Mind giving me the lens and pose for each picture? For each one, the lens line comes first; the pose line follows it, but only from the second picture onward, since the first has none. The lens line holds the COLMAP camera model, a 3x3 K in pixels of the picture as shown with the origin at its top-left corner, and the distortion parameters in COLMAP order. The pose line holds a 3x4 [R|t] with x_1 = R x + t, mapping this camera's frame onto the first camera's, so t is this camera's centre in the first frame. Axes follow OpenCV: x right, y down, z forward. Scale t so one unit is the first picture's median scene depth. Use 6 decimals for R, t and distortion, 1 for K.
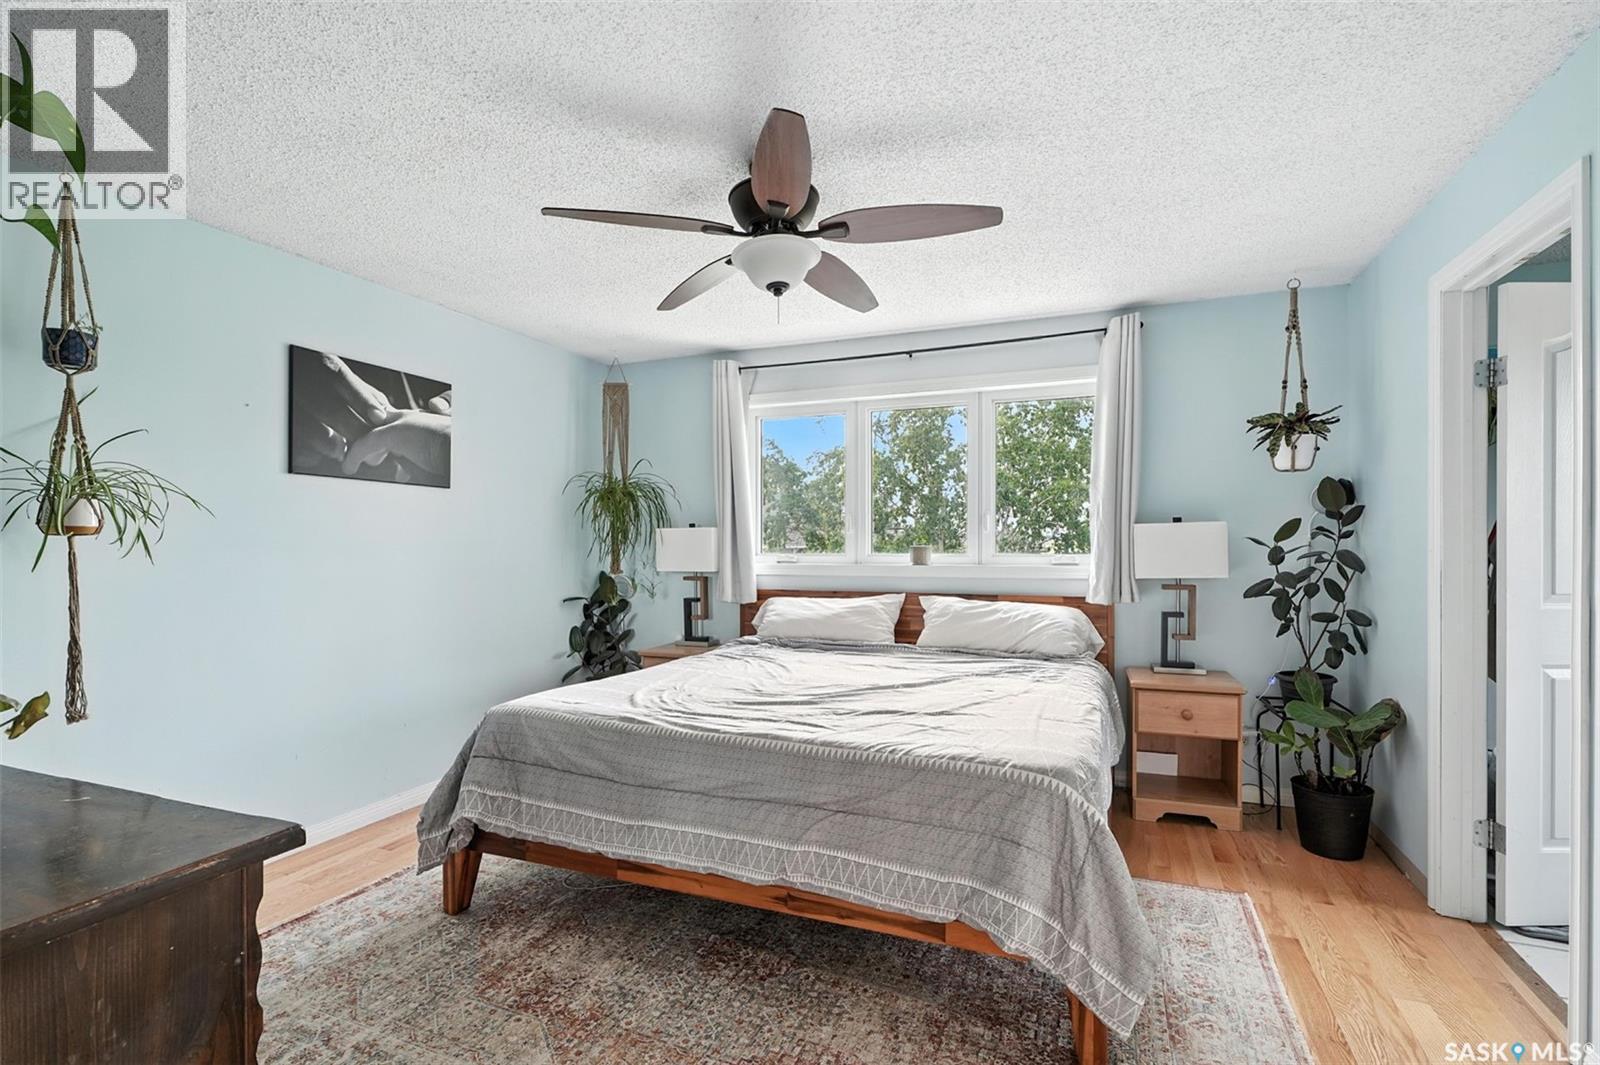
lens RADIAL K [[731.4, 0, 801.1], [0, 731.4, 545.6], [0, 0, 1]] dist [0.000400, 0.000024]
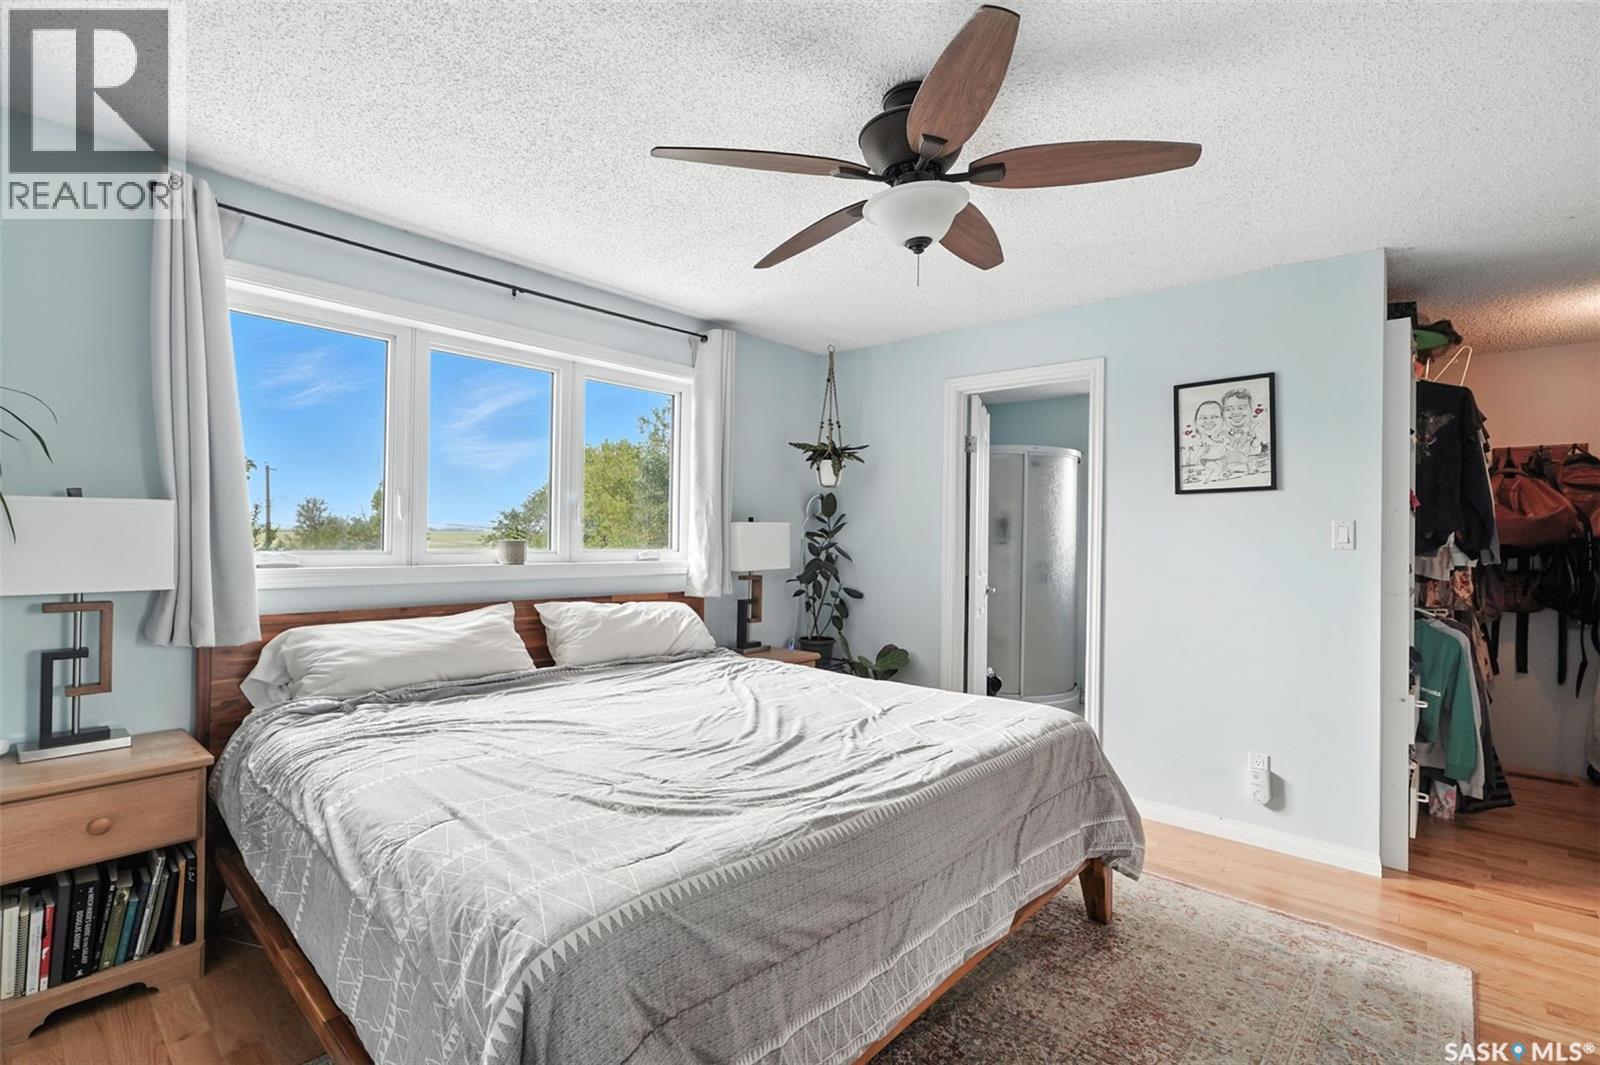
lens RADIAL K [[731.4, 0, 797.4], [0, 731.4, 535.3], [0, 0, 1]] dist [0.000400, 0.000024]
pose [[0.337900, 0.010954, 0.941118, -0.554066], [-0.010620, 0.999913, -0.007825, -0.002082], [-0.941122, -0.007351, 0.337986, 0.535522]]
